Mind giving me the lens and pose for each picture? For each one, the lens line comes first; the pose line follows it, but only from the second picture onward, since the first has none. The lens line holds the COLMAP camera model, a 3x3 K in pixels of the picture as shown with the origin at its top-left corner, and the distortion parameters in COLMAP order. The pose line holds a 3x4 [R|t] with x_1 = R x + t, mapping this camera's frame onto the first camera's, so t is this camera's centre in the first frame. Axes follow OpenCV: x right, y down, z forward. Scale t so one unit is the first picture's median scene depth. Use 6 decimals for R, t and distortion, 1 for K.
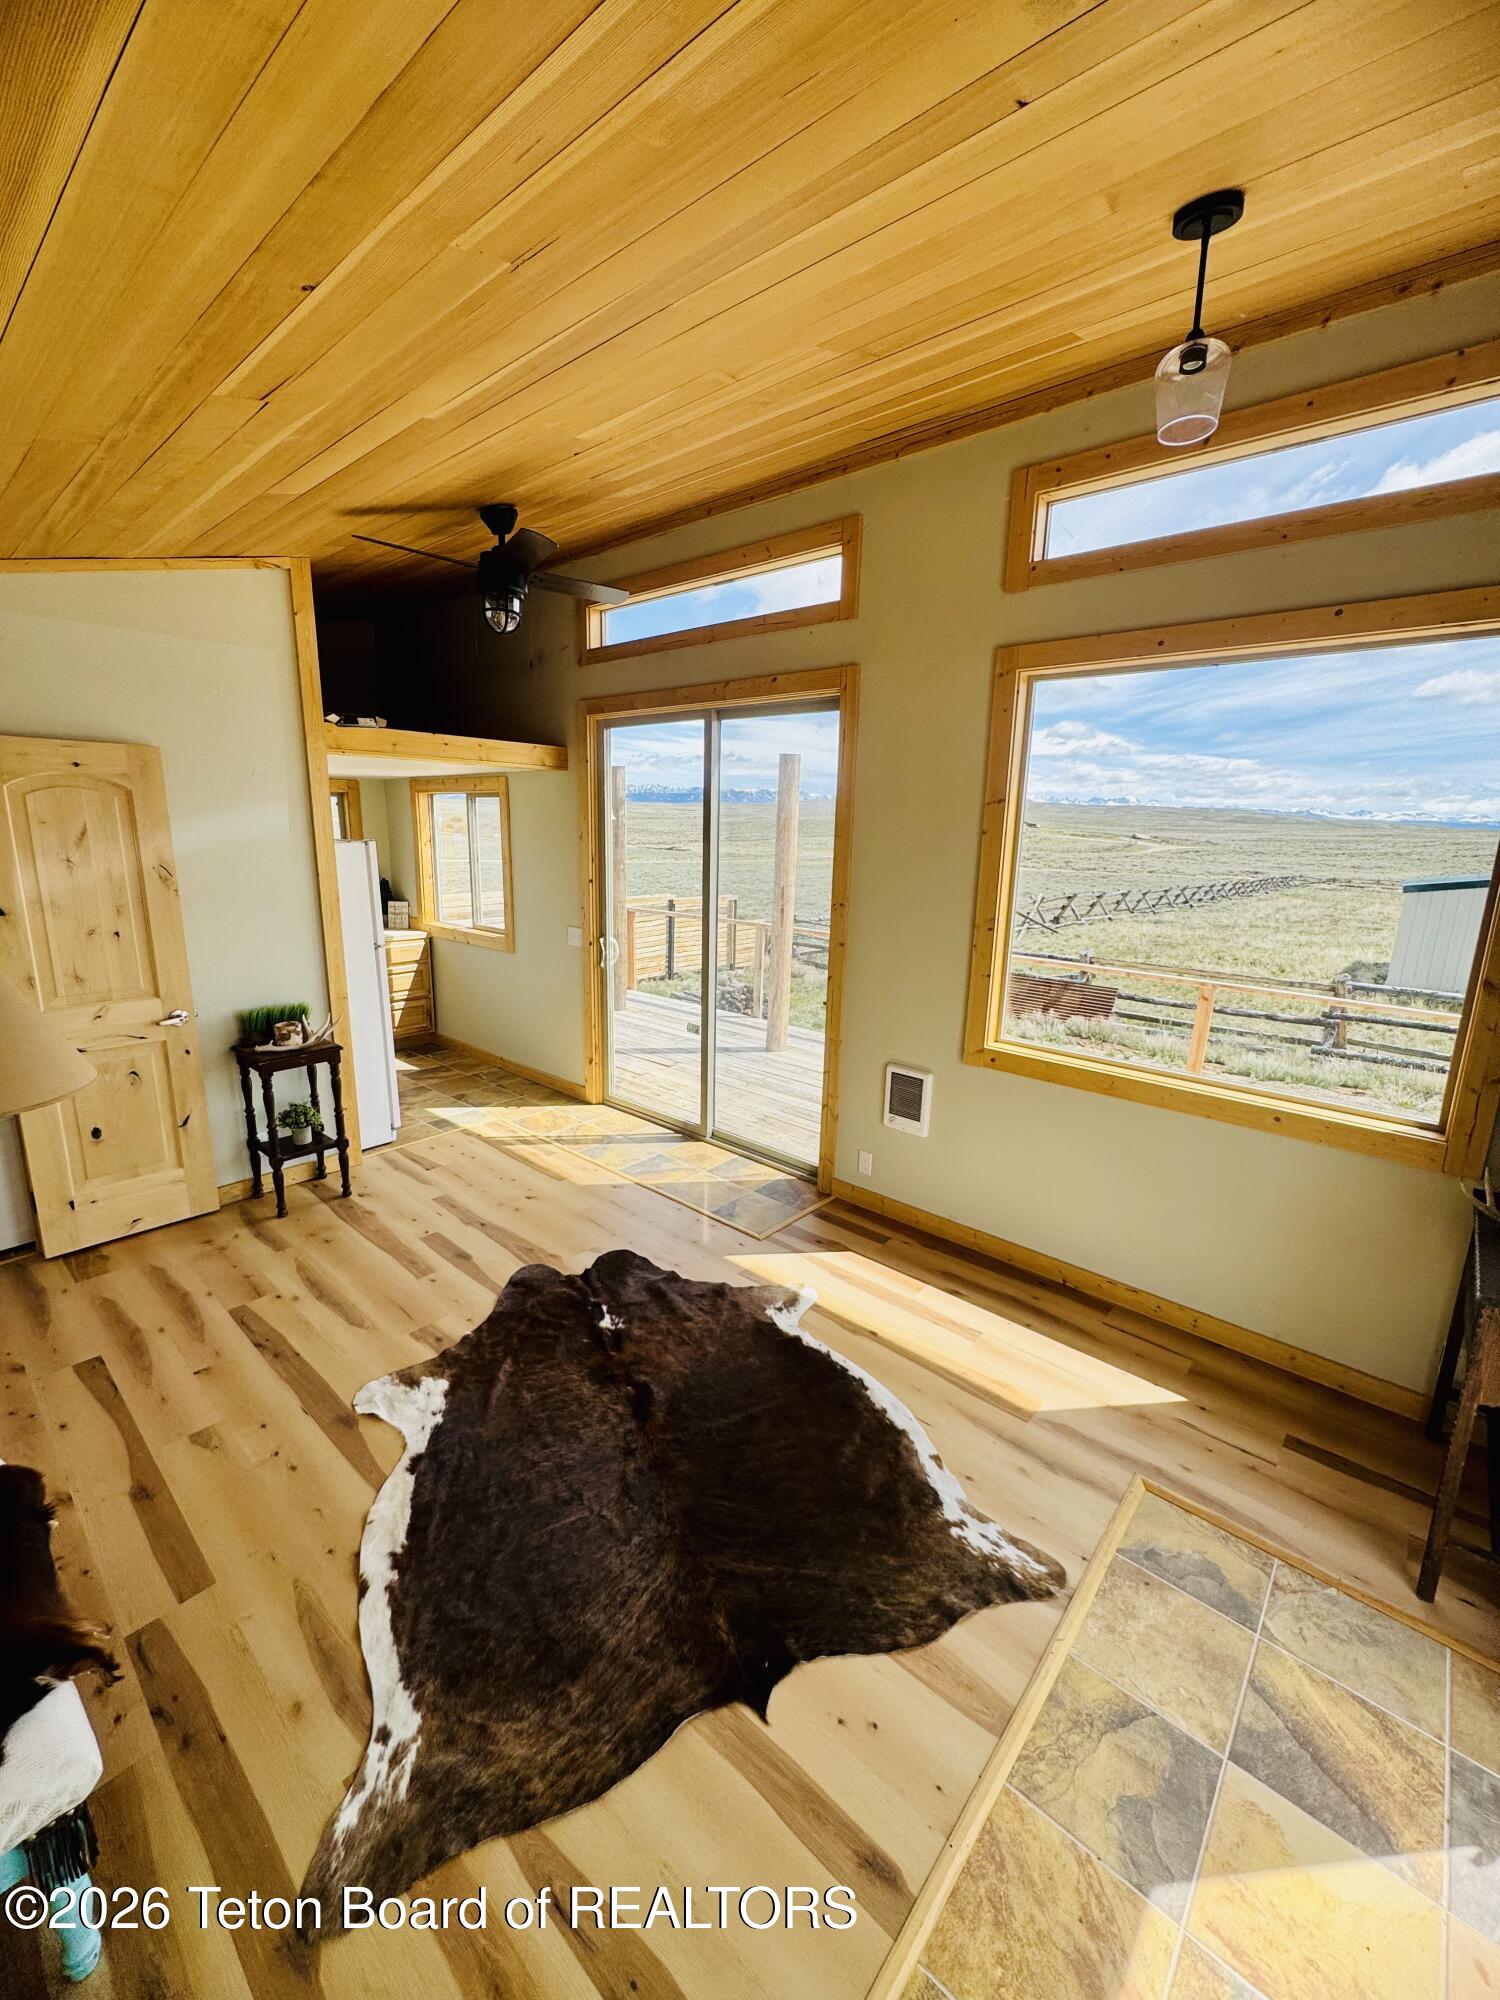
lens RADIAL K [[800.5, 0, 752.5], [0, 800.5, 996.2], [0, 0, 1]] dist [-0.004139, 0.000102]
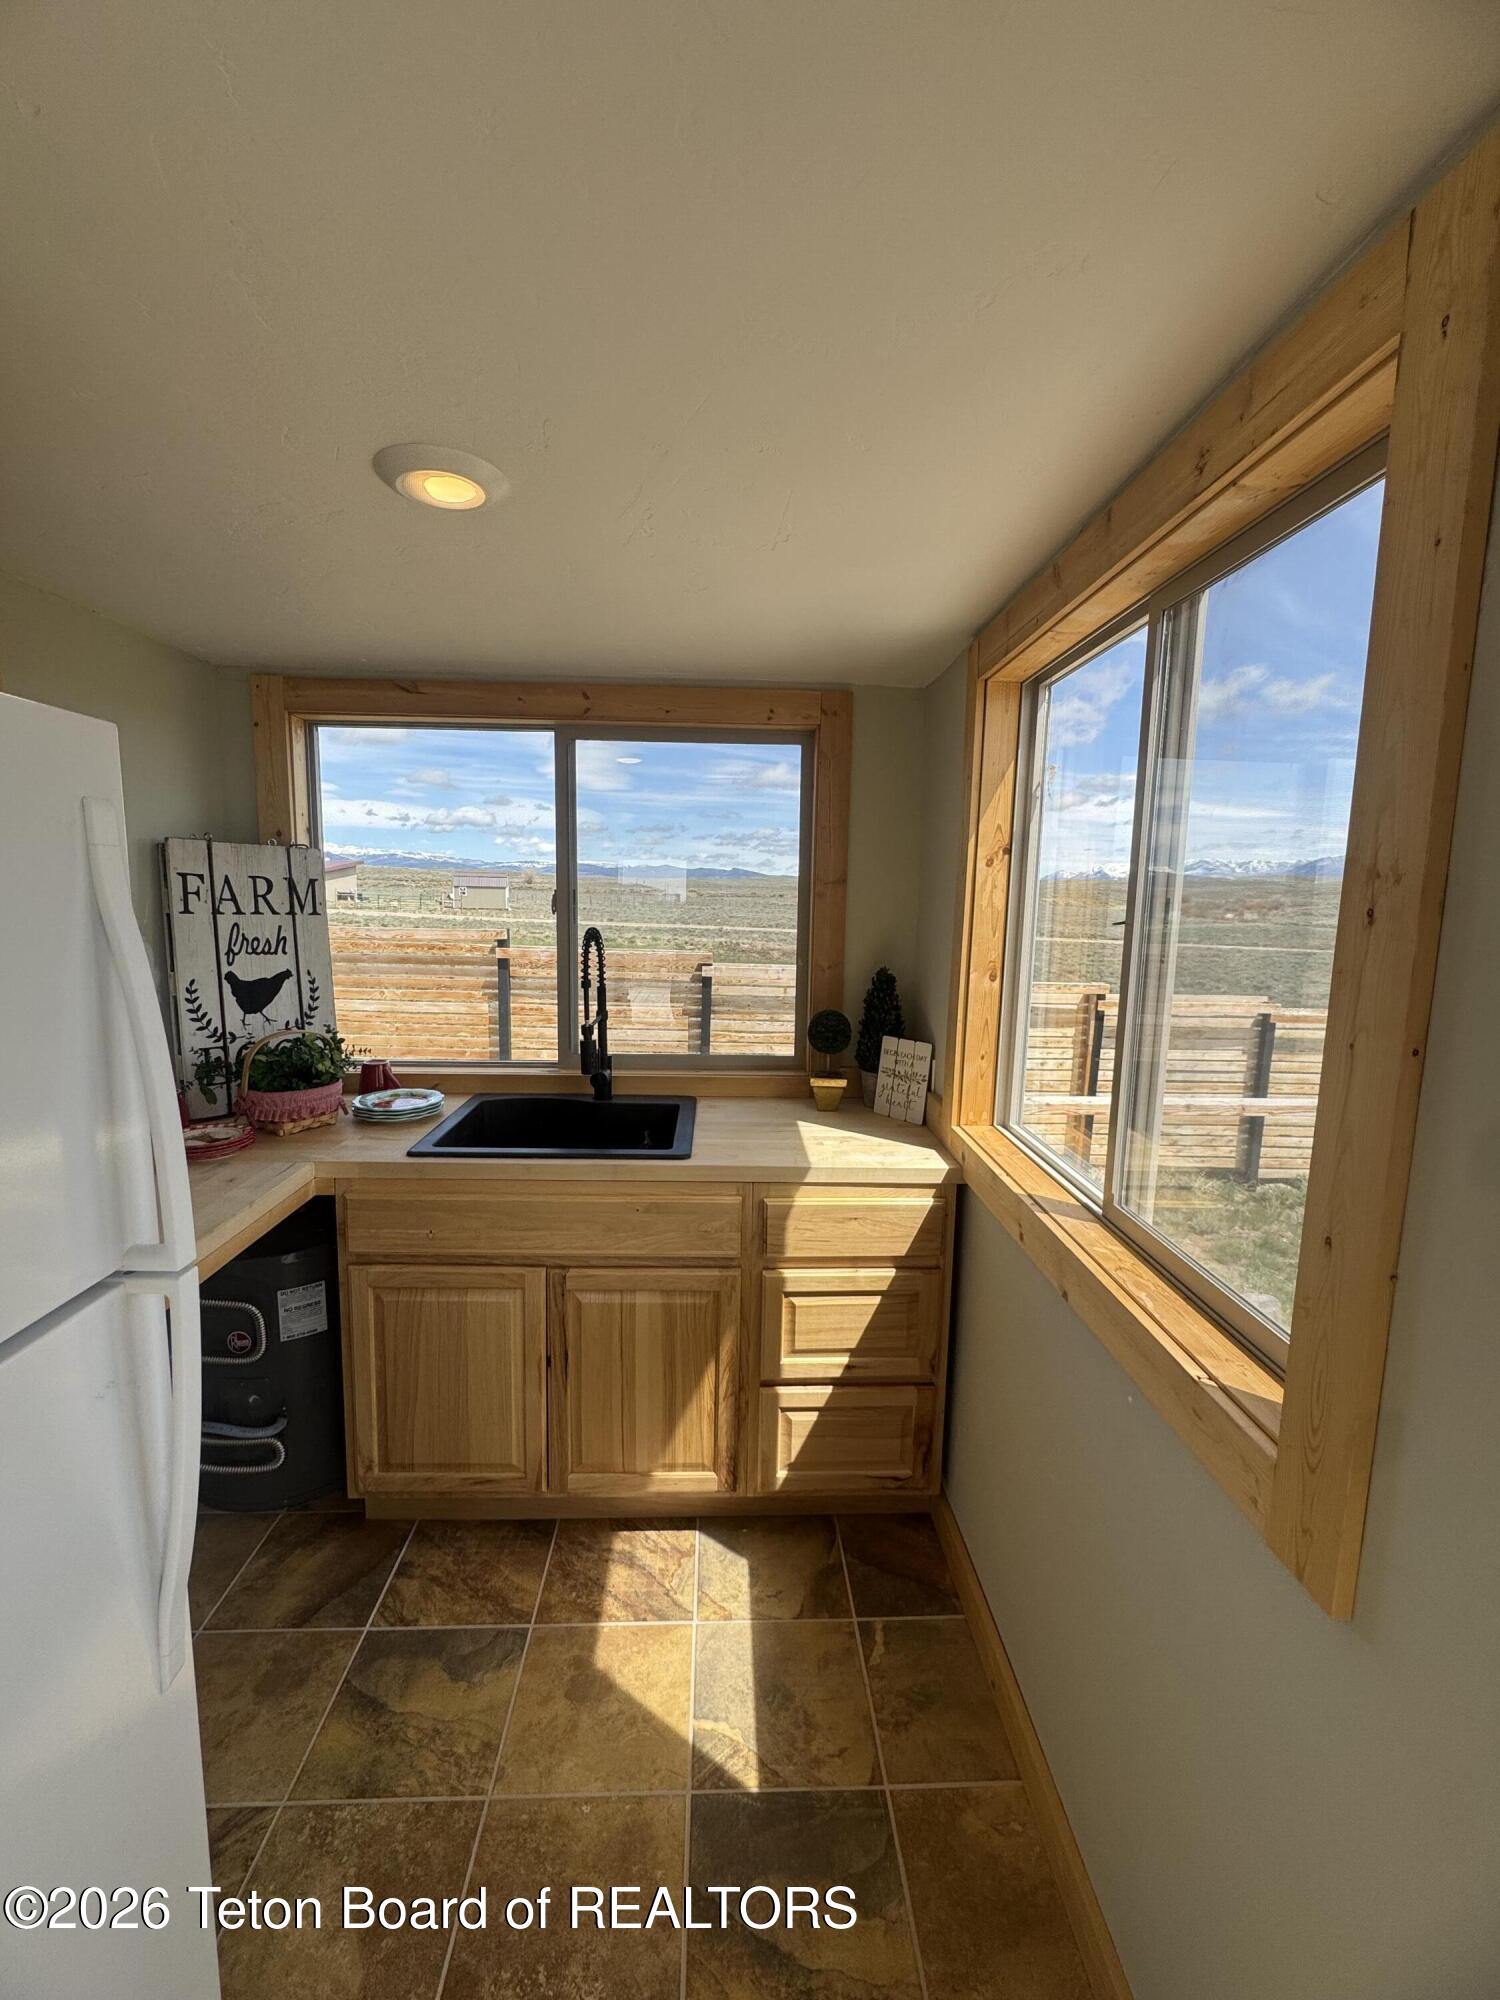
lens RADIAL K [[848.6, 0, 760.1], [0, 848.6, 1003.2], [0, 0, 1]] dist [-0.002632, -0.000001]
pose [[0.692673, 0.087719, -0.715898, -0.344534], [-0.156674, 0.987175, -0.030634, -0.164148], [0.704029, 0.133382, 0.697533, 1.036472]]
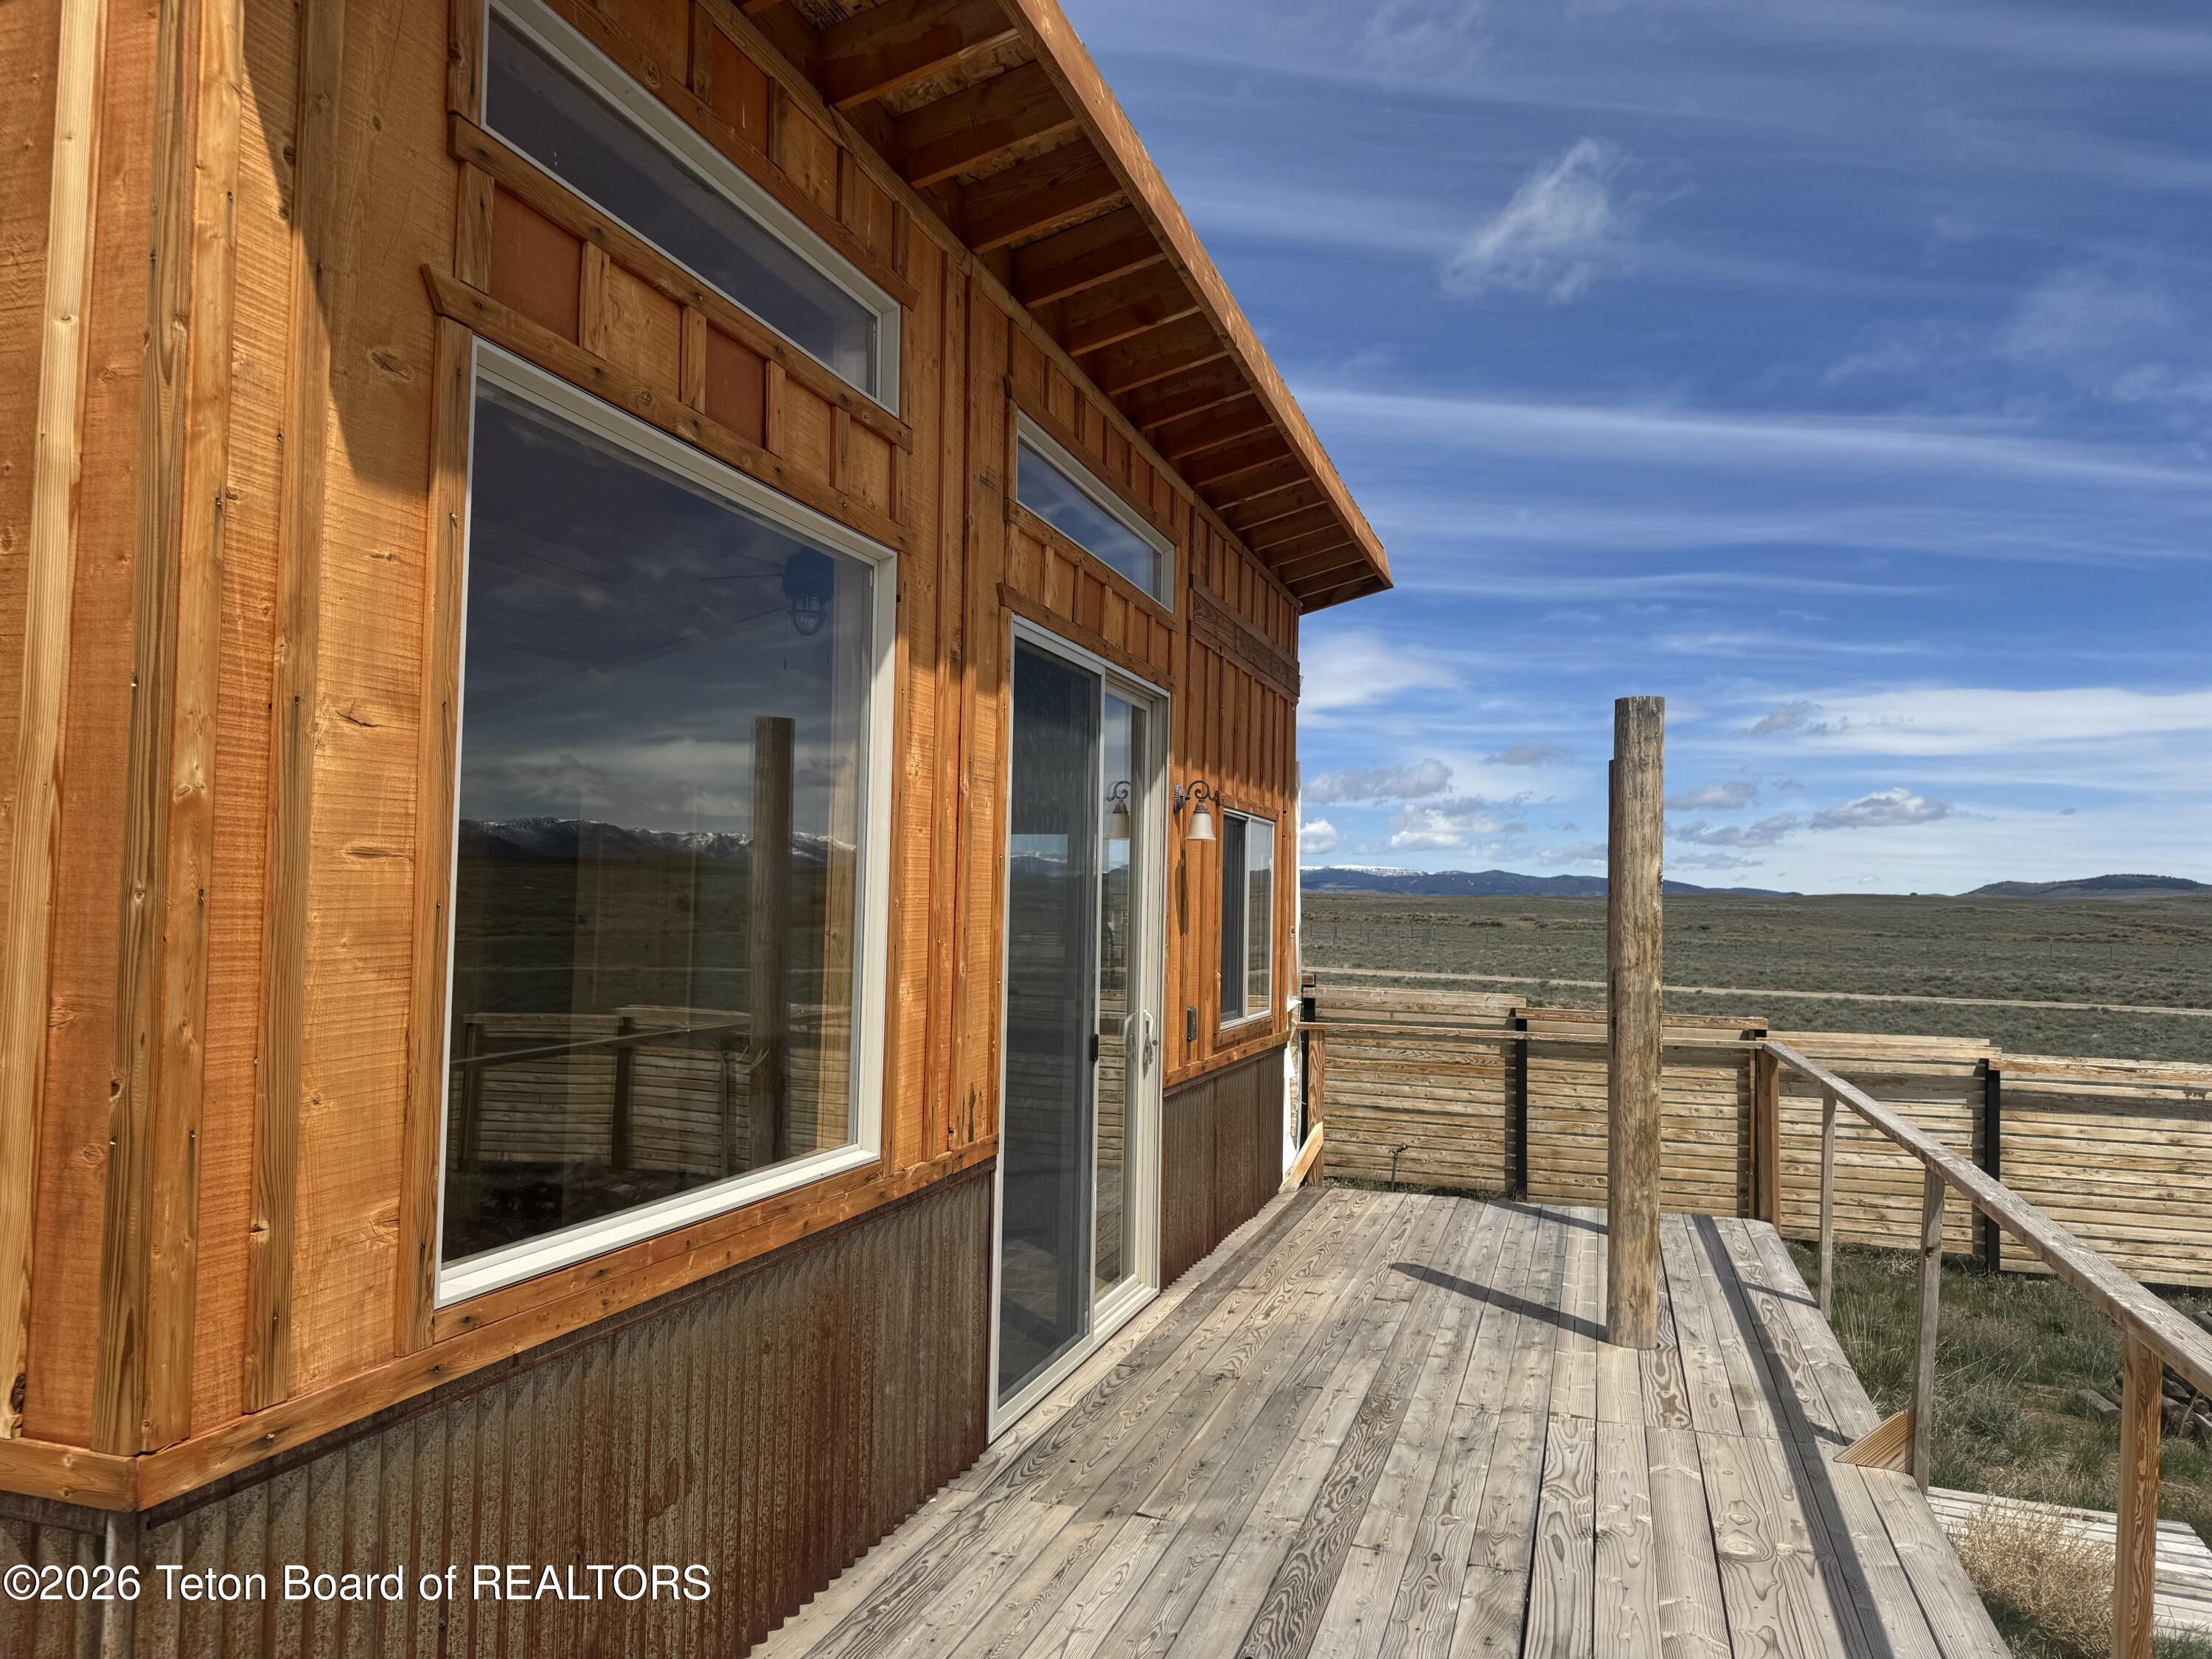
lens RADIAL K [[1593.7, 0, 1106.0], [0, 1593.7, 829.5], [0, 0, 1]] dist [-0.007674, -0.004321]
pose [[0.404697, -0.057593, -0.912635, 1.031636], [-0.202652, 0.967551, -0.150922, -0.025371], [0.891713, 0.246025, 0.379894, 0.533134]]
